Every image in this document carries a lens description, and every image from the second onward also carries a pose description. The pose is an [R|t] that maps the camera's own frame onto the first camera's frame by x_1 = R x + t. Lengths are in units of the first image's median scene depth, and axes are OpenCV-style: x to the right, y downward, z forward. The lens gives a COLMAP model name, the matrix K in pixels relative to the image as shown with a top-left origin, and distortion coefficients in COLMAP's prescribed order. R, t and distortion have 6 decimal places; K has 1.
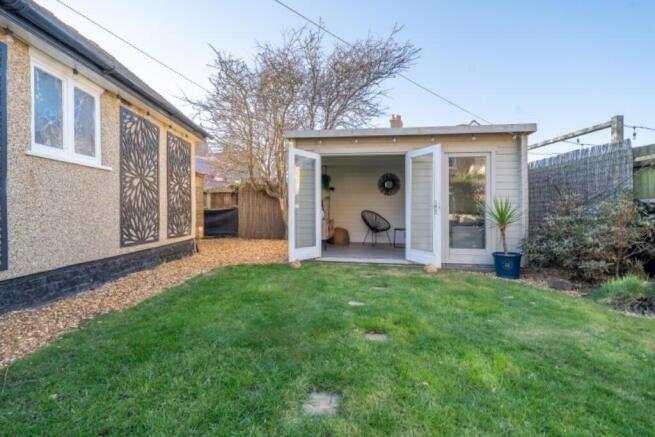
lens RADIAL K [[292.6, 0, 325.5], [0, 292.6, 214.4], [0, 0, 1]] dist [0.002598, -0.000911]
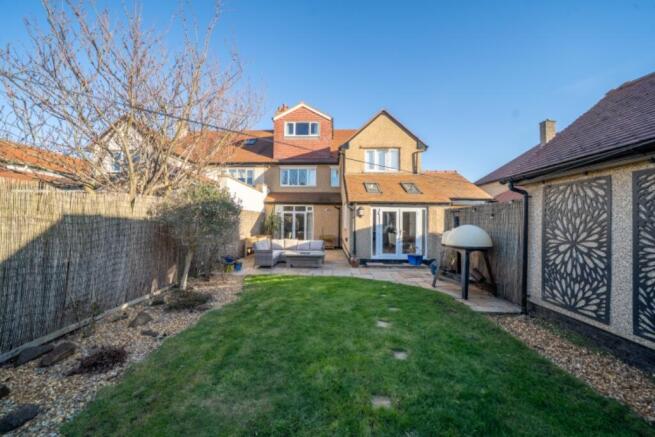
lens RADIAL K [[230.3, 0, 324.4], [0, 230.3, 222.3], [0, 0, 1]] dist [-0.001392, -0.000052]
pose [[-0.997901, -0.023815, 0.060218, 0.150041], [-0.024267, 0.999683, -0.006781, -0.163946], [-0.060037, -0.008228, -0.998162, 1.758423]]
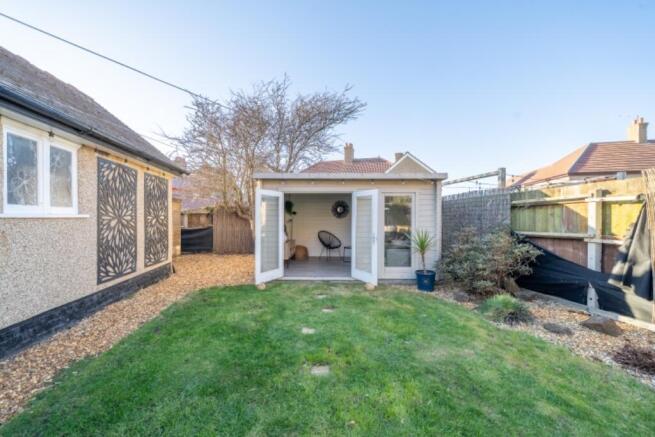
lens RADIAL K [[241.2, 0, 325.2], [0, 241.2, 220.5], [0, 0, 1]] dist [-0.003644, 0.000153]
pose [[0.990390, 0.008122, 0.138062, 0.023078], [-0.008928, 0.999947, 0.005218, -0.123981], [-0.138012, -0.006400, 0.990410, -0.016970]]
